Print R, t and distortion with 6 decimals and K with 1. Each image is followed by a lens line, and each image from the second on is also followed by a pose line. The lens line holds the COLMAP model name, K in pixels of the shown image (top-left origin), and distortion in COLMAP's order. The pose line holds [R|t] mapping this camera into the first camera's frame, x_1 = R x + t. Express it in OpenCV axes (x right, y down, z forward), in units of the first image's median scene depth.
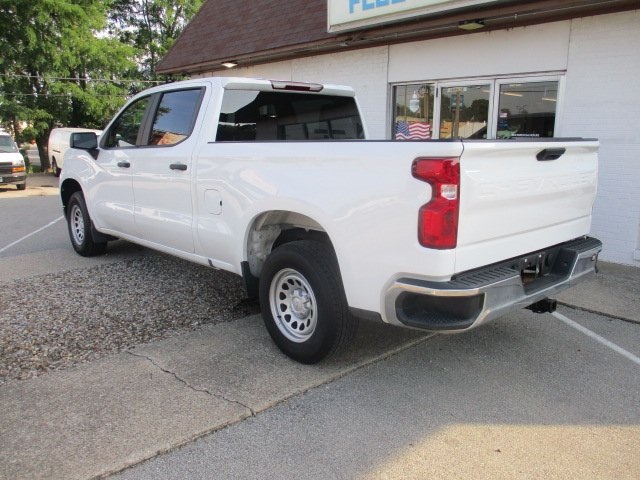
lens RADIAL K [[538.8, 0, 323.1], [0, 538.8, 239.2], [0, 0, 1]] dist [-0.023067, 0.007167]
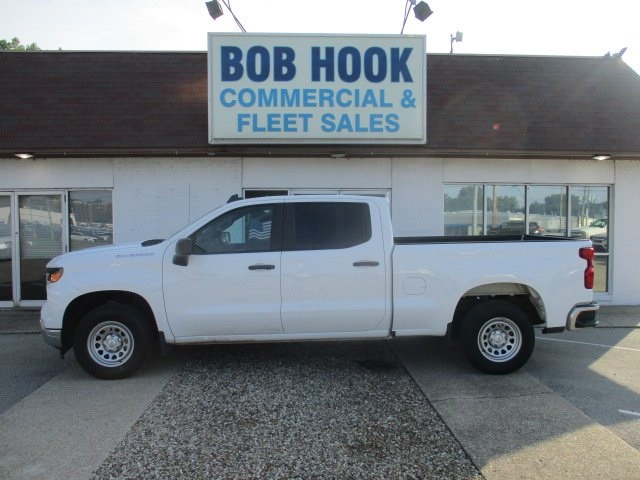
lens RADIAL K [[538.8, 0, 323.1], [0, 538.8, 239.2], [0, 0, 1]] dist [-0.023067, 0.007167]
pose [[0.646520, -0.034463, 0.762118, -1.636216], [0.151764, 0.984823, -0.084211, -0.123486], [-0.747649, 0.170106, 0.641938, 0.288580]]
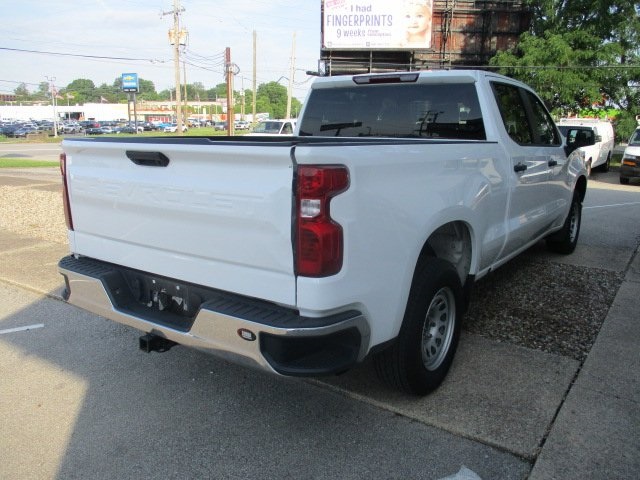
lens RADIAL K [[538.8, 0, 323.1], [0, 538.8, 239.2], [0, 0, 1]] dist [-0.023067, 0.007167]
pose [[0.221322, 0.206043, -0.953186, 0.735431], [-0.195470, 0.966962, 0.163634, -0.129482], [0.955410, 0.150104, 0.254285, 0.612784]]
